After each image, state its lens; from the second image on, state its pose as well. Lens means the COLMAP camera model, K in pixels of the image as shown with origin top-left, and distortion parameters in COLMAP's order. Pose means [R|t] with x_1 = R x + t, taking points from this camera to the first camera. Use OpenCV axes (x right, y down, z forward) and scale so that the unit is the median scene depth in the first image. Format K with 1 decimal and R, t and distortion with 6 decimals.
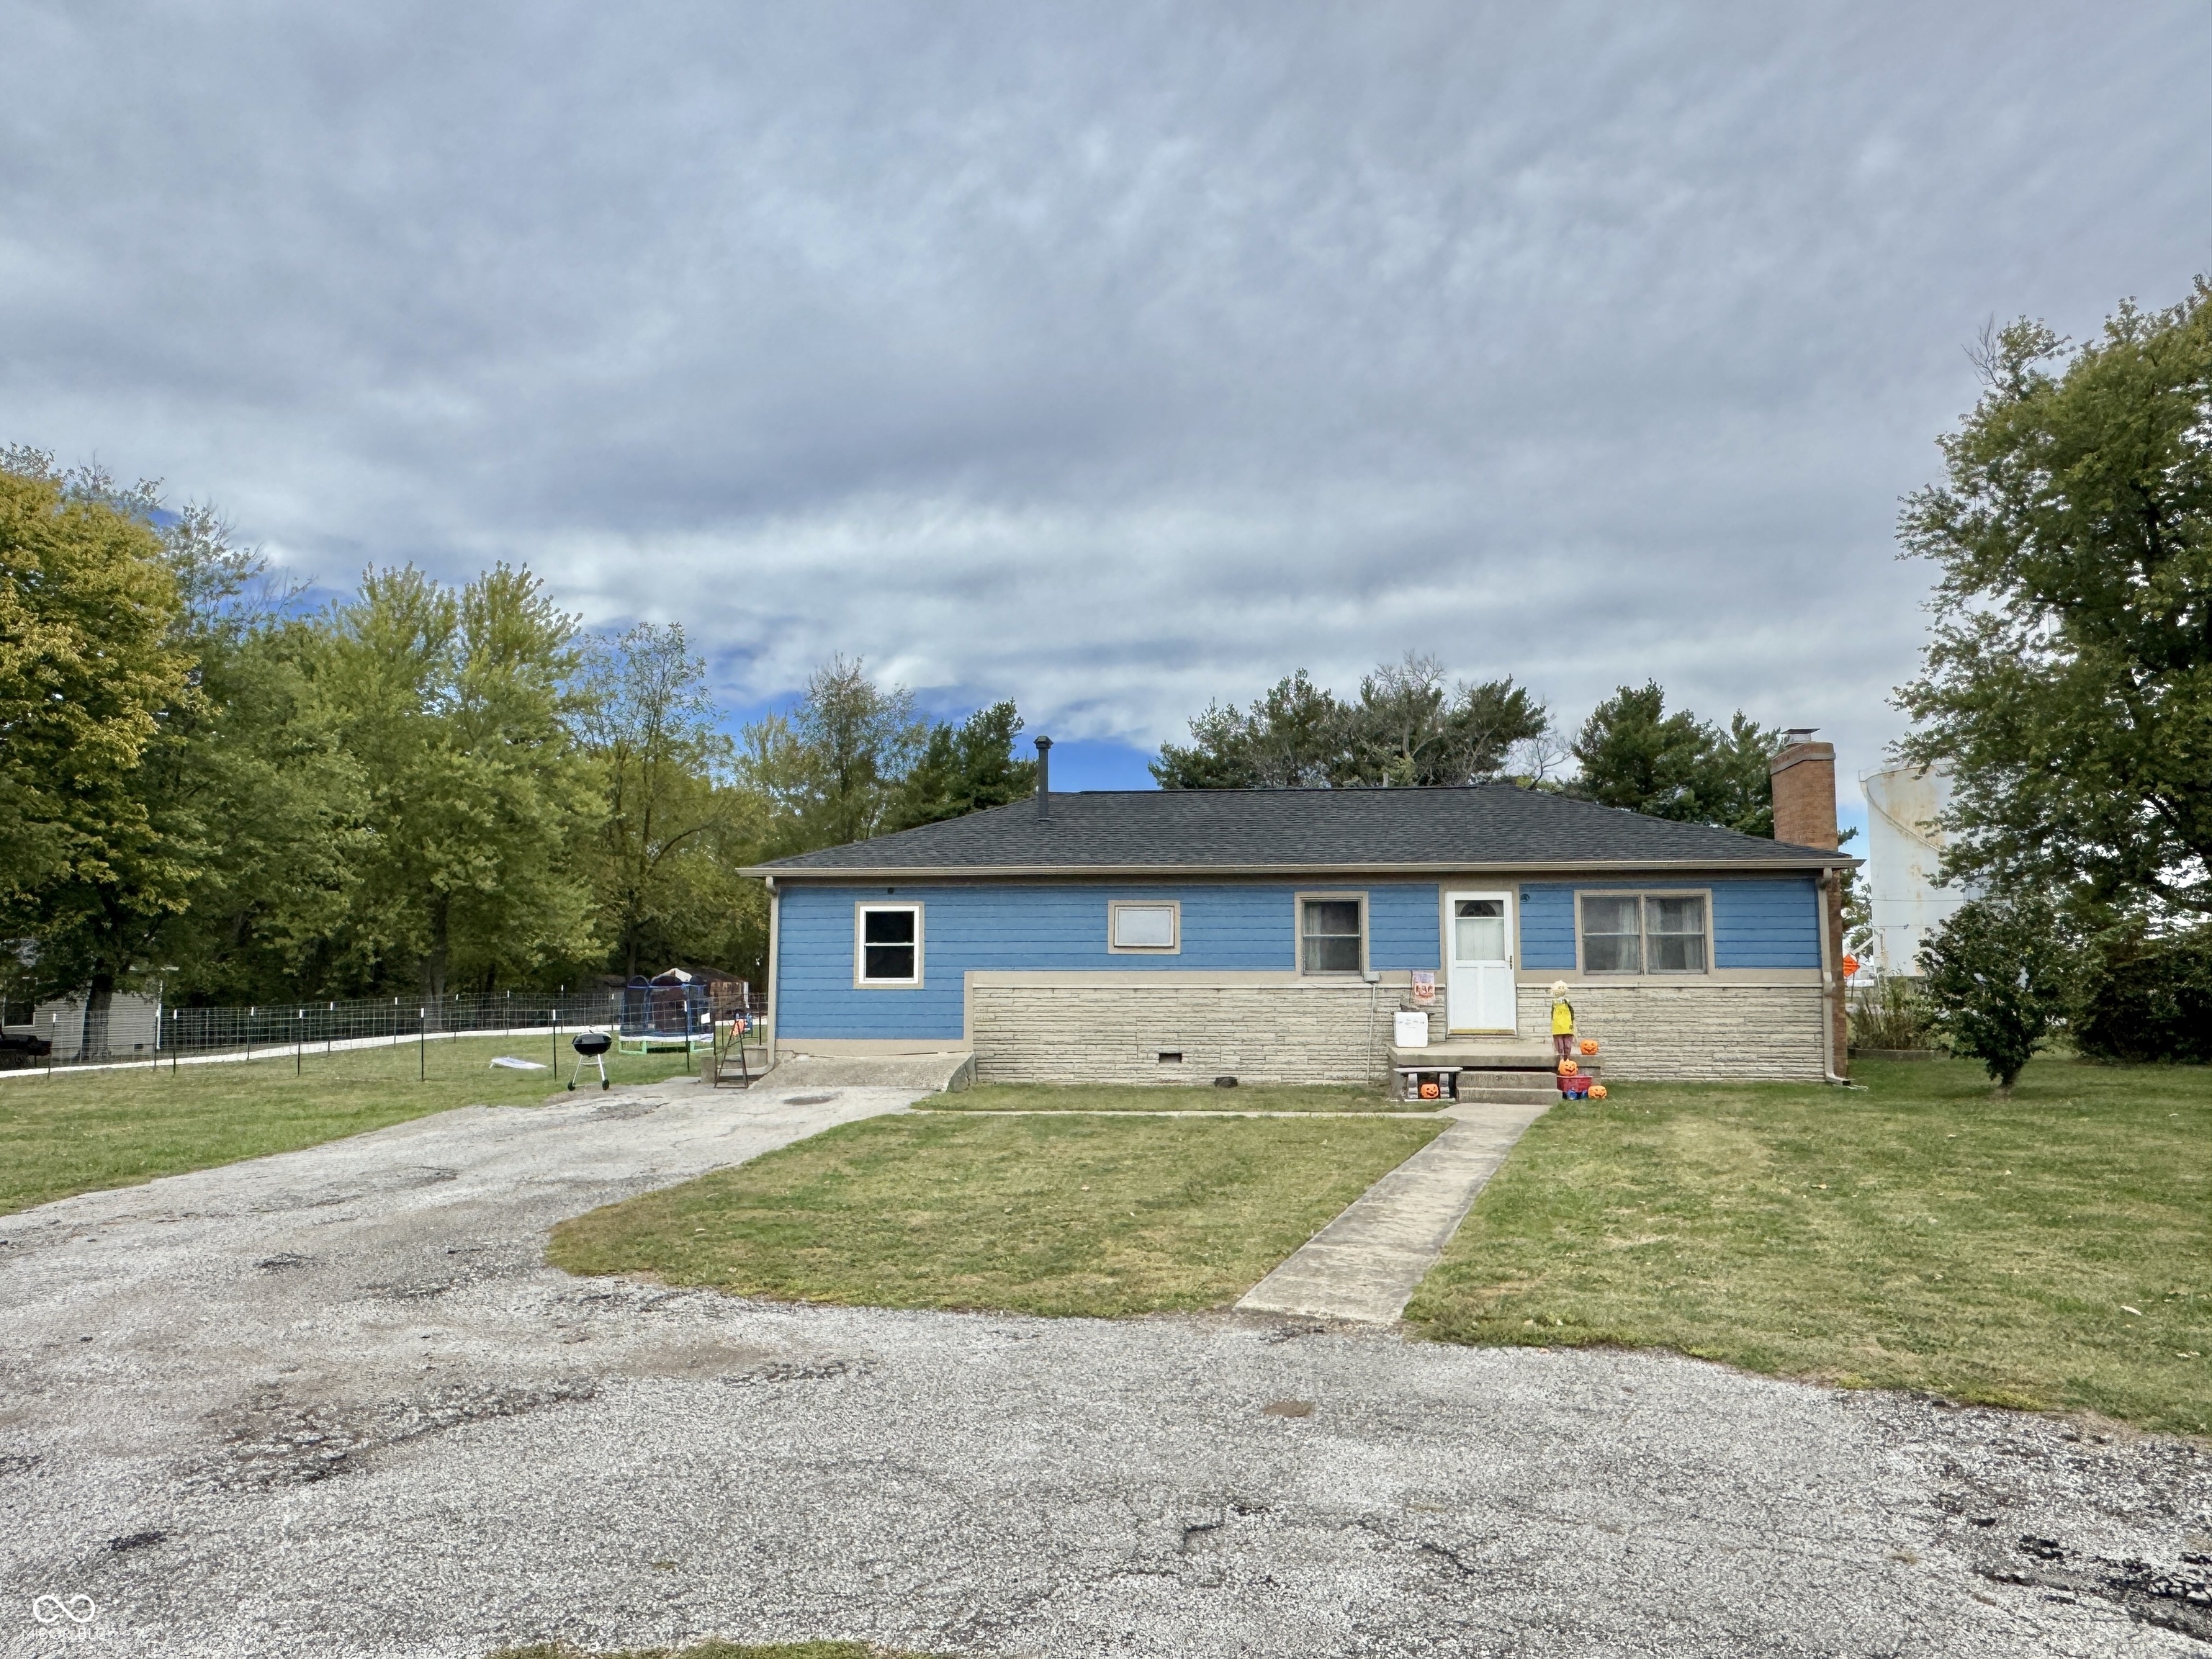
lens RADIAL K [[1491.9, 0, 1106.0], [0, 1491.9, 829.5], [0, 0, 1]] dist [-0.008542, -0.002829]
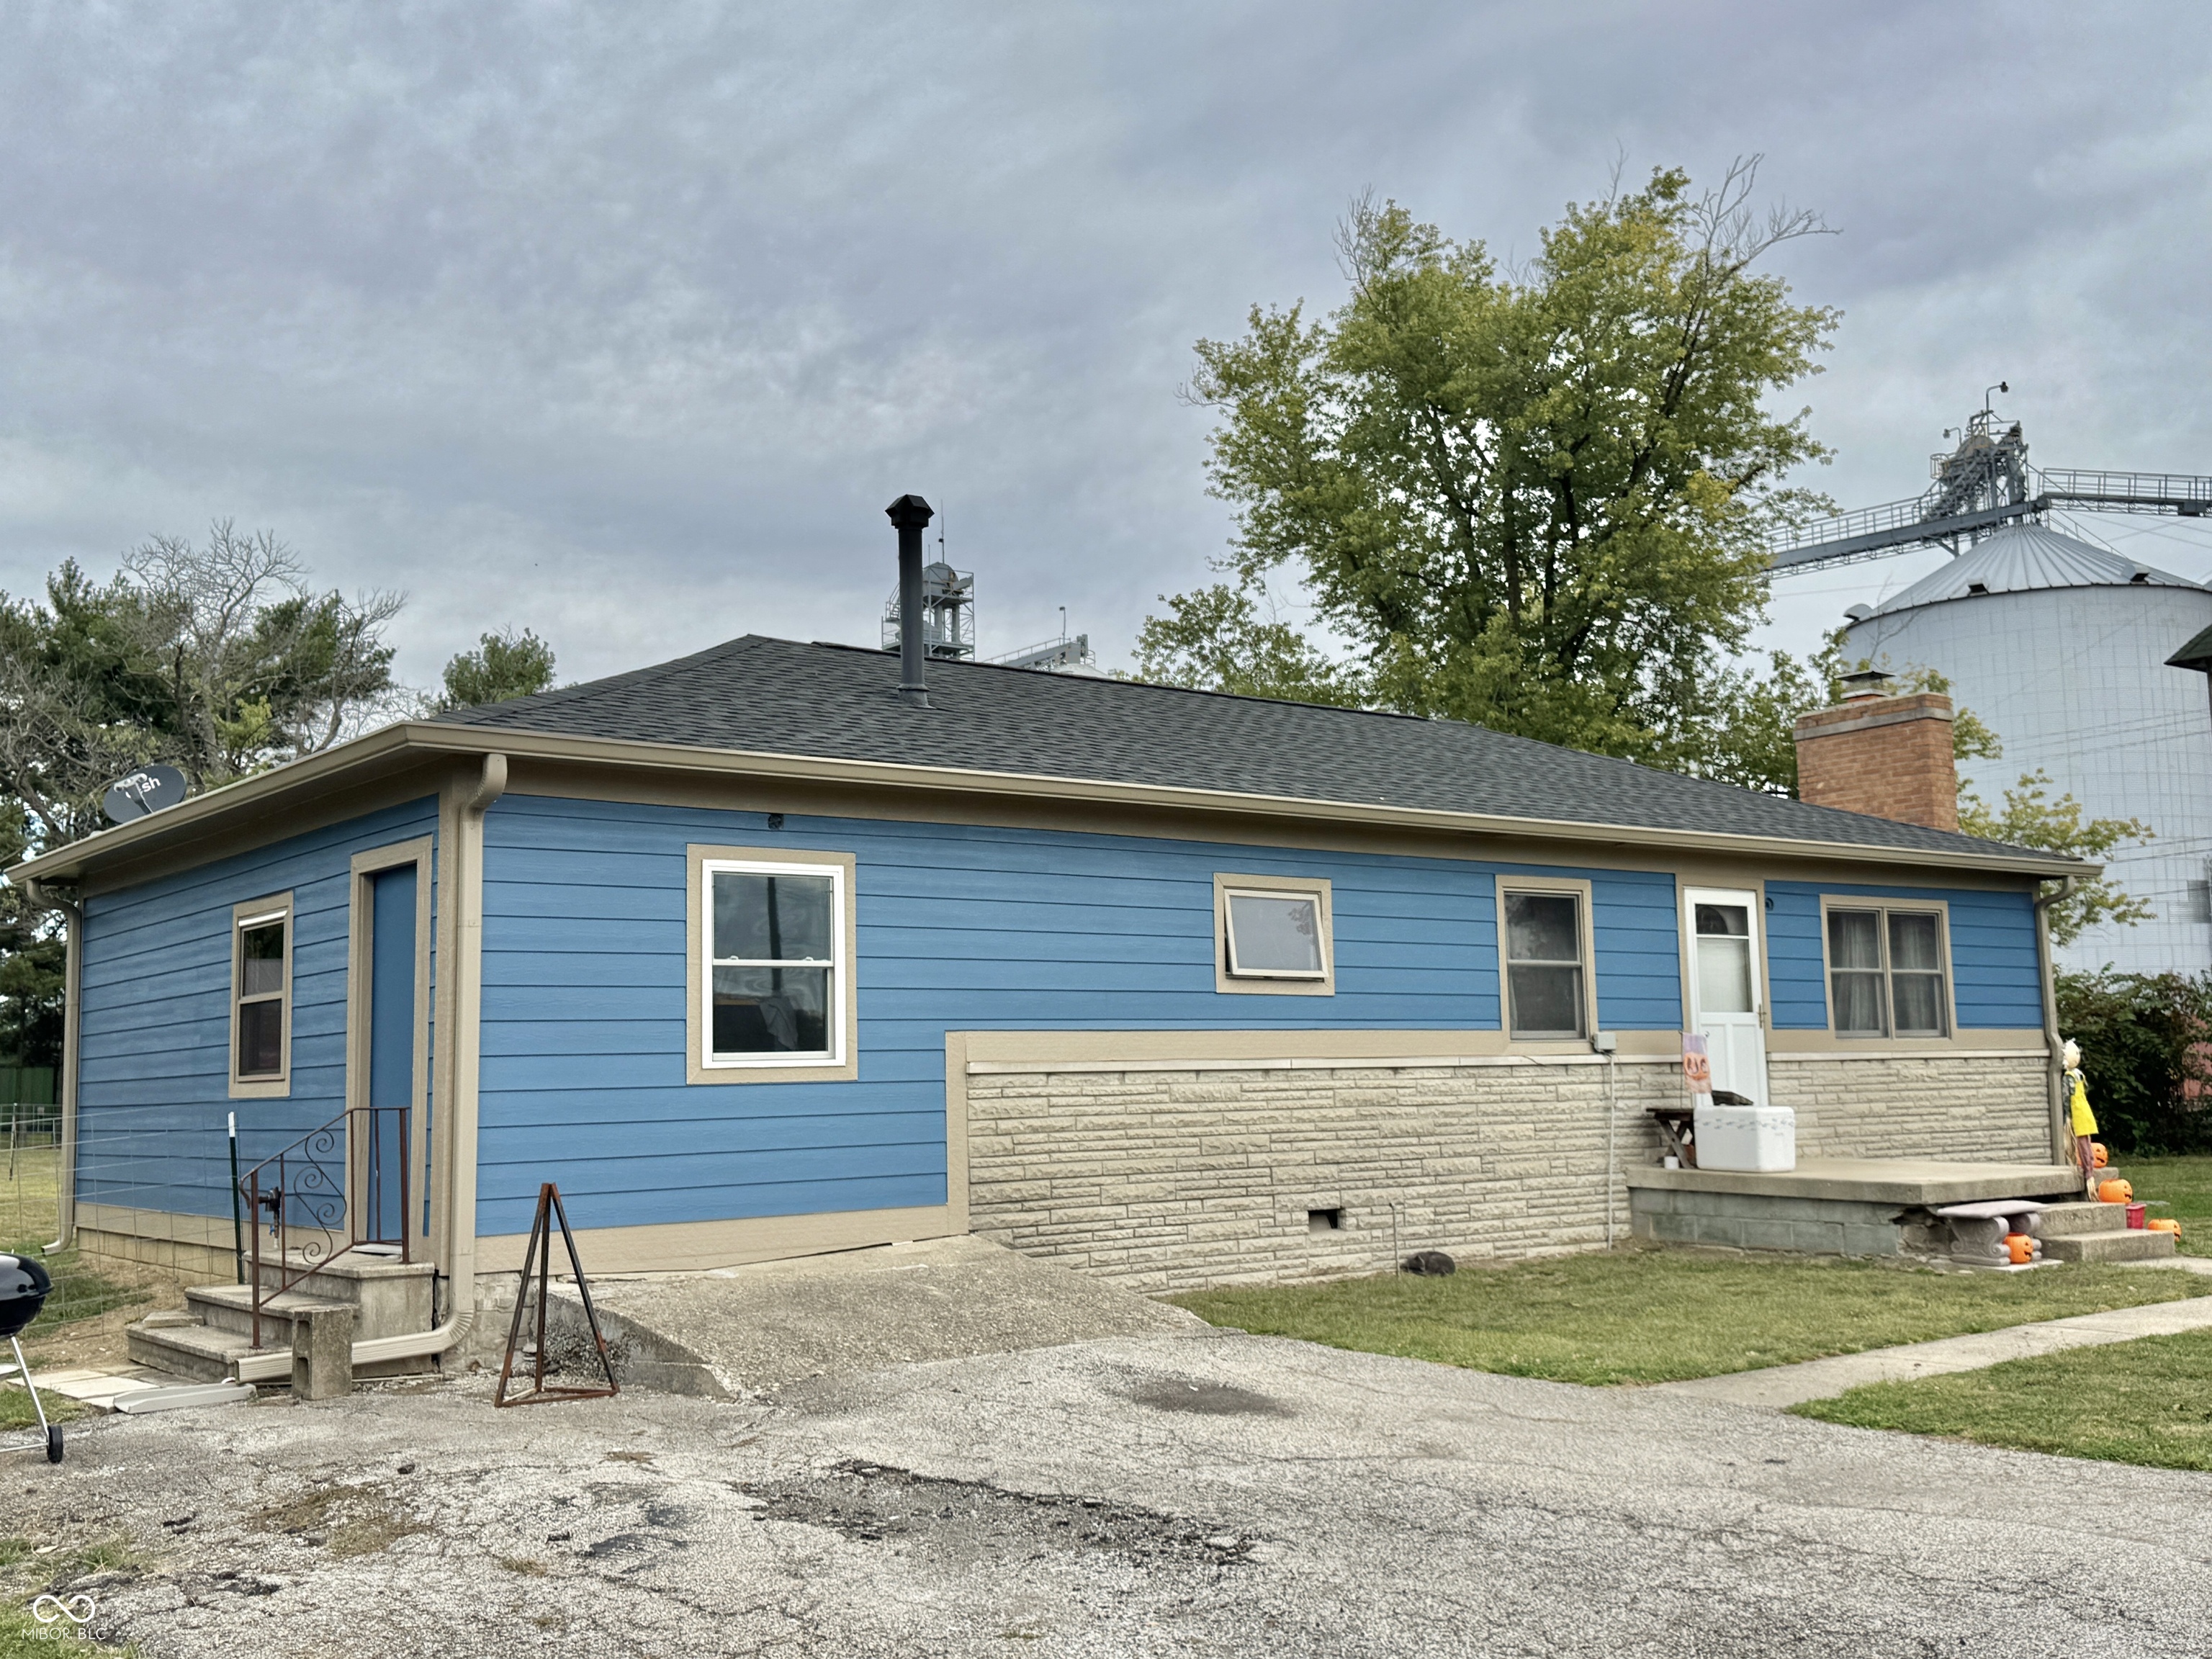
lens RADIAL K [[2143.9, 0, 1106.0], [0, 2143.9, 829.5], [0, 0, 1]] dist [0.140551, -0.299815]
pose [[0.718571, 0.065331, 0.692378, -0.459550], [-0.050414, 0.997852, -0.041833, 0.061123], [-0.693624, -0.004846, 0.720321, 0.542280]]
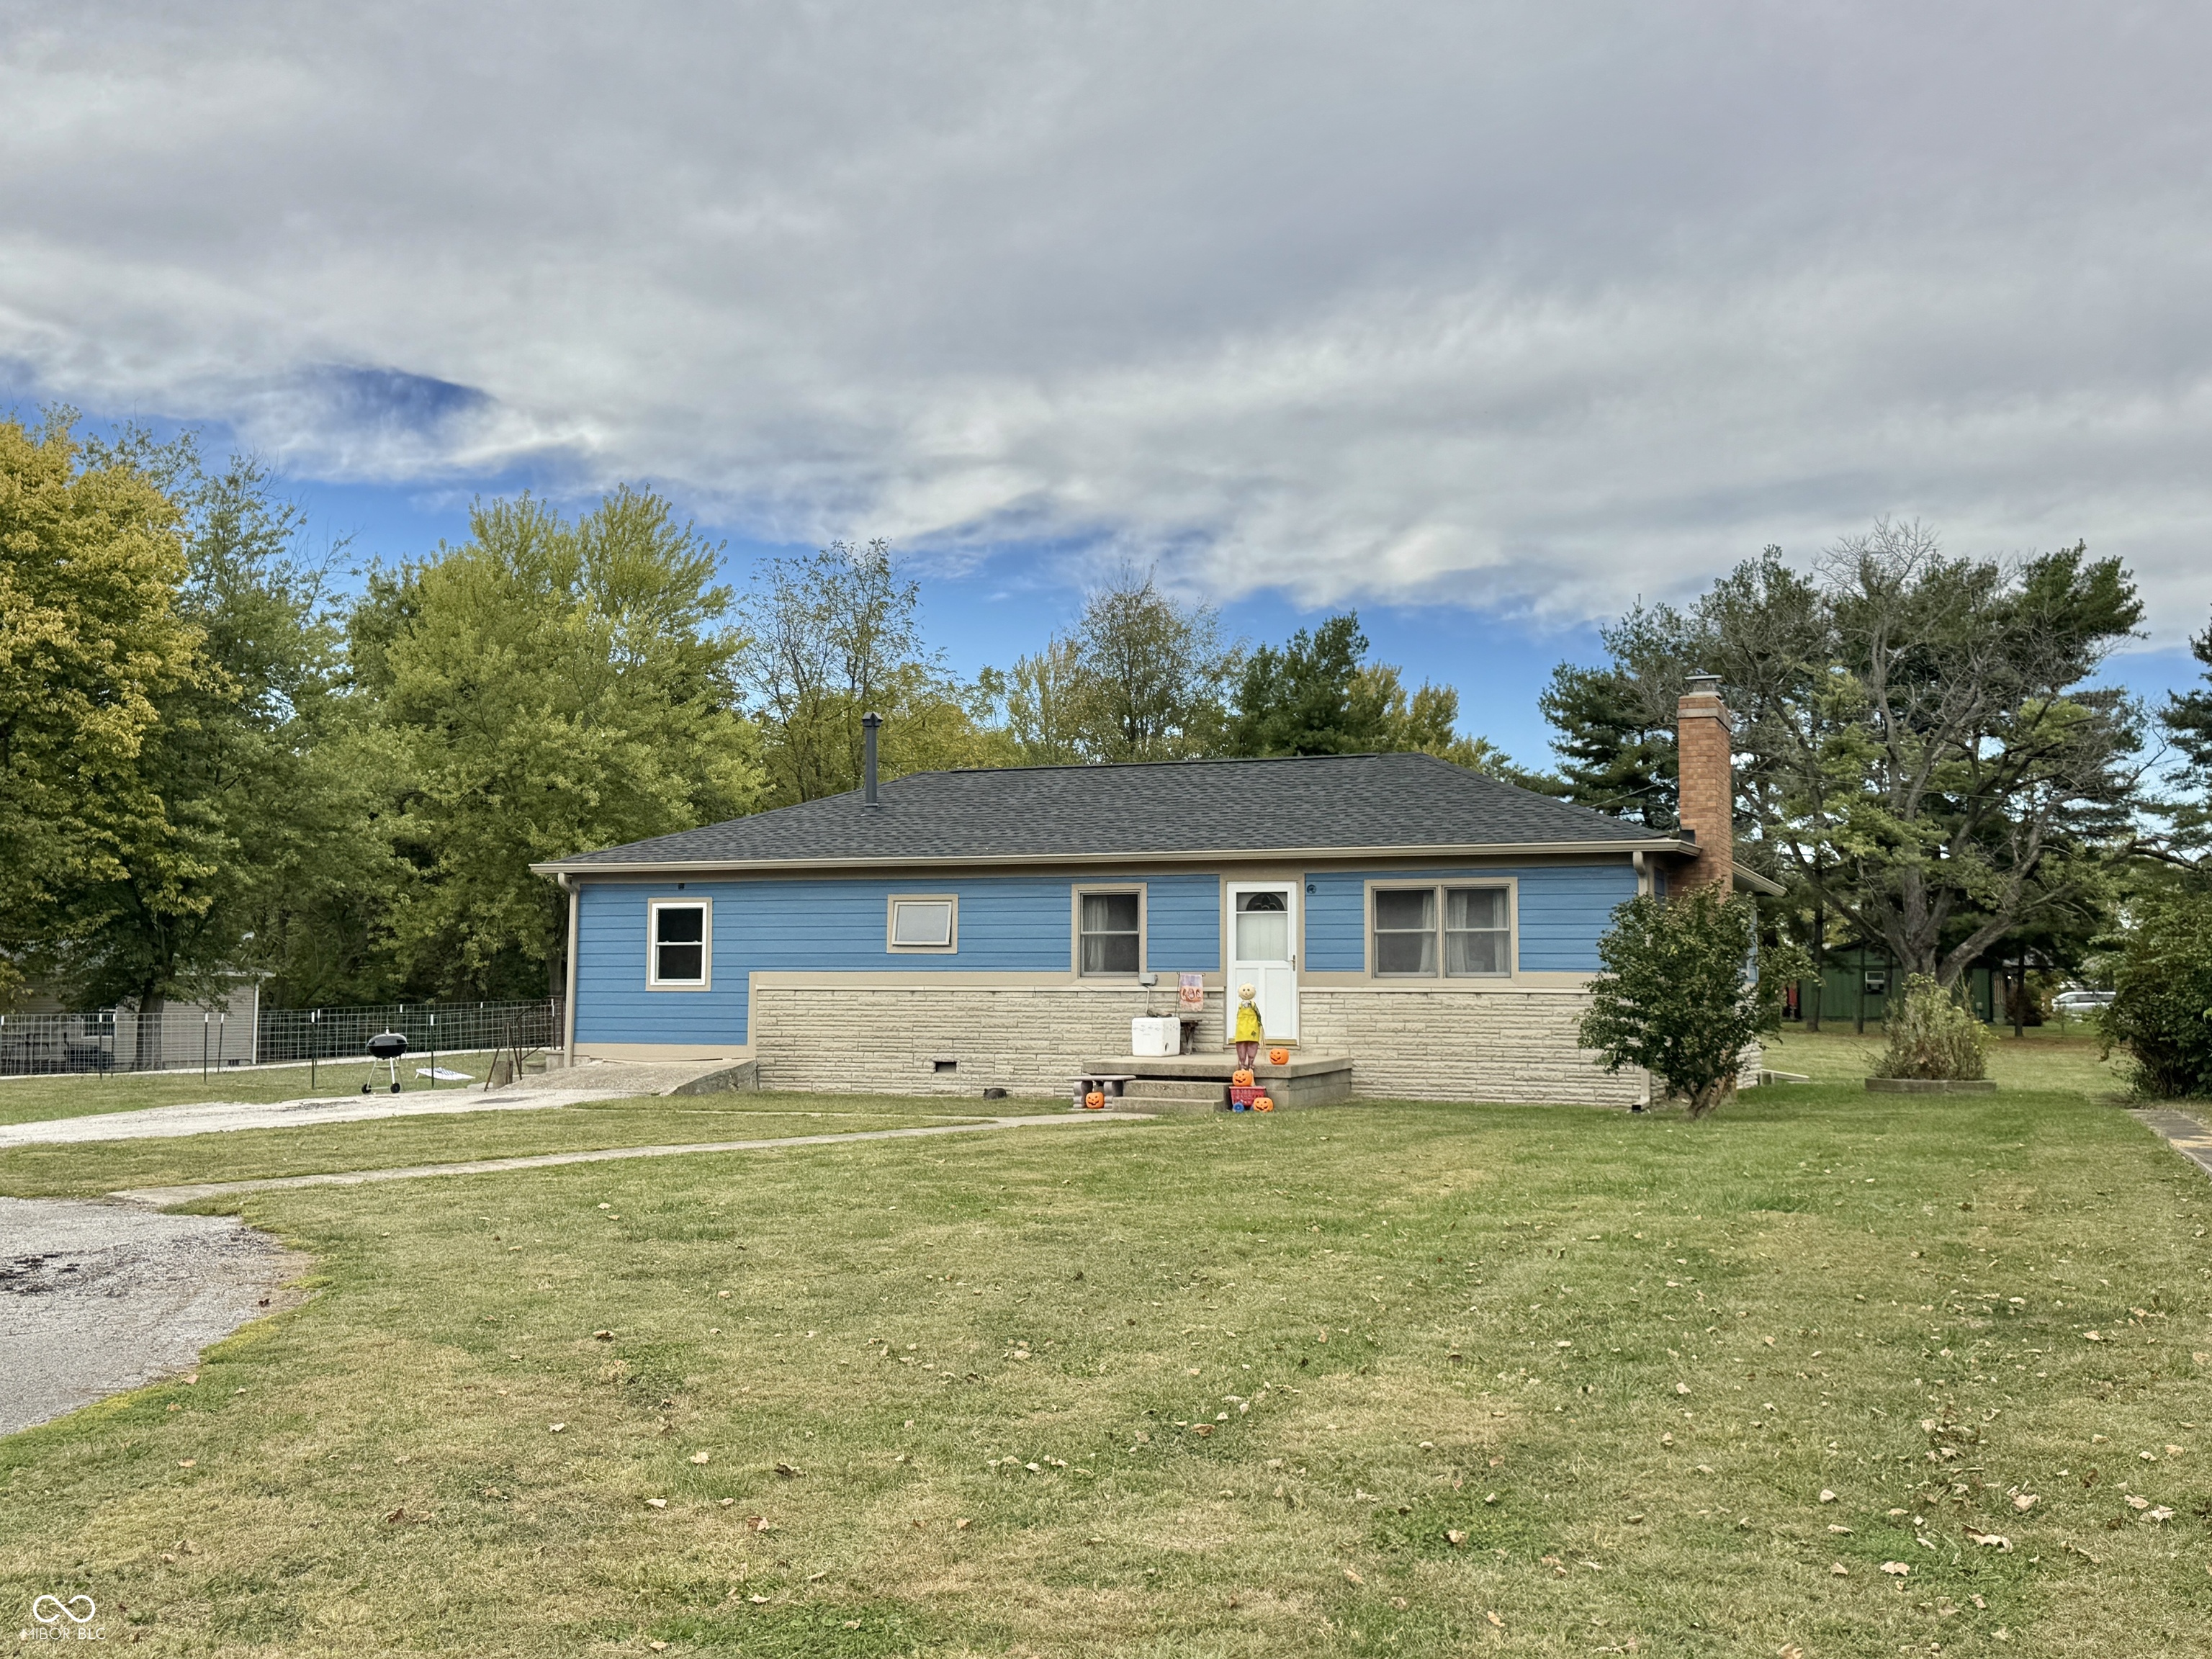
lens RADIAL K [[2143.9, 0, 1106.0], [0, 2143.9, 829.5], [0, 0, 1]] dist [0.140551, -0.299815]
pose [[0.960657, -0.015484, -0.277307, 0.486527], [0.021964, 0.999553, 0.020276, -0.016463], [0.276869, -0.025569, 0.960567, -0.228205]]
